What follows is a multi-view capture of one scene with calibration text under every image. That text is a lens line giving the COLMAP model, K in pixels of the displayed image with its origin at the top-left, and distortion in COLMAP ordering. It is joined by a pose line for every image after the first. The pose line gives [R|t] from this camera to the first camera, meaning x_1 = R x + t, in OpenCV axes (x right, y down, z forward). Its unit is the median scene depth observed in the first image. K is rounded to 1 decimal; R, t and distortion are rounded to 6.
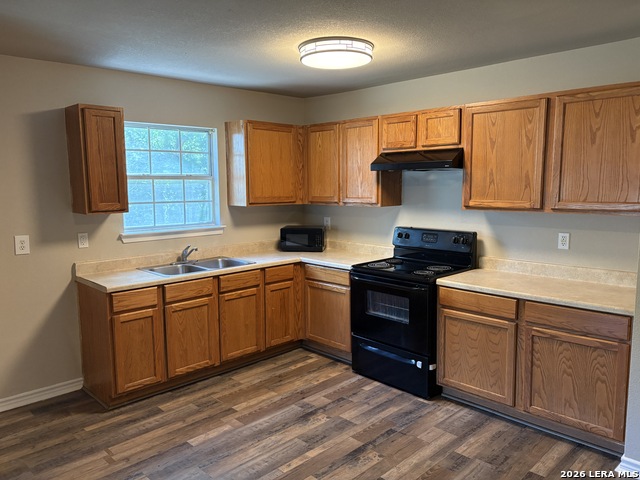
lens RADIAL K [[480.1, 0, 320.0], [0, 480.1, 237.7], [0, 0, 1]] dist [0.059301, -0.069064]
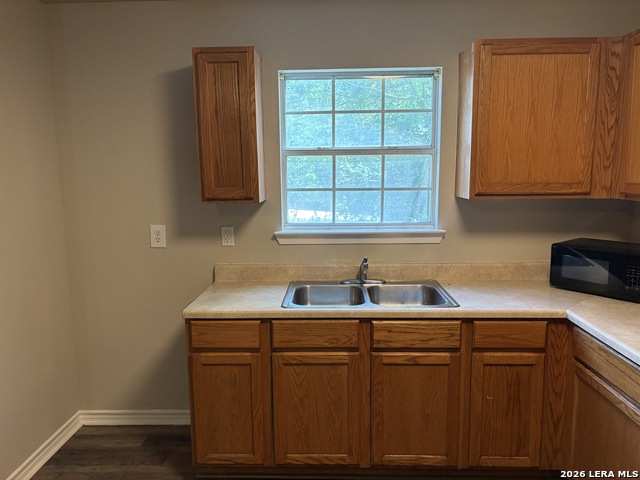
lens RADIAL K [[480.1, 0, 320.0], [0, 480.1, 237.7], [0, 0, 1]] dist [0.059301, -0.069064]
pose [[0.695244, 0.097899, -0.712076, 0.156796], [-0.075816, 0.995143, 0.062792, -0.052813], [0.714764, 0.010331, 0.699289, 0.593877]]
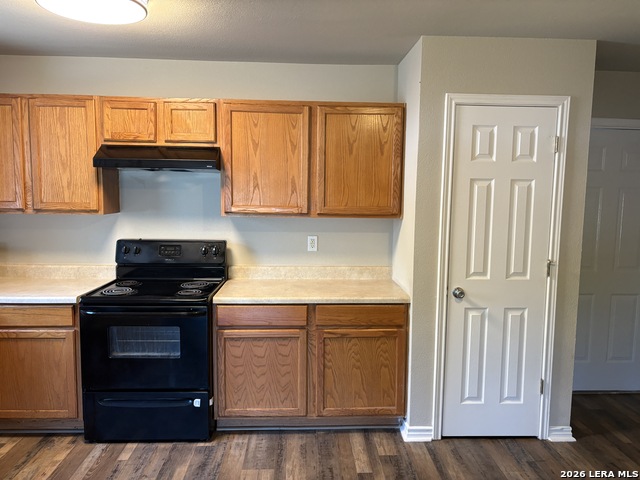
lens RADIAL K [[480.1, 0, 320.0], [0, 480.1, 237.7], [0, 0, 1]] dist [0.059301, -0.069064]
pose [[0.672743, -0.054714, 0.737850, -0.245518], [0.065990, 0.997725, 0.013818, -0.018835], [-0.736927, 0.039395, 0.674823, 0.263374]]
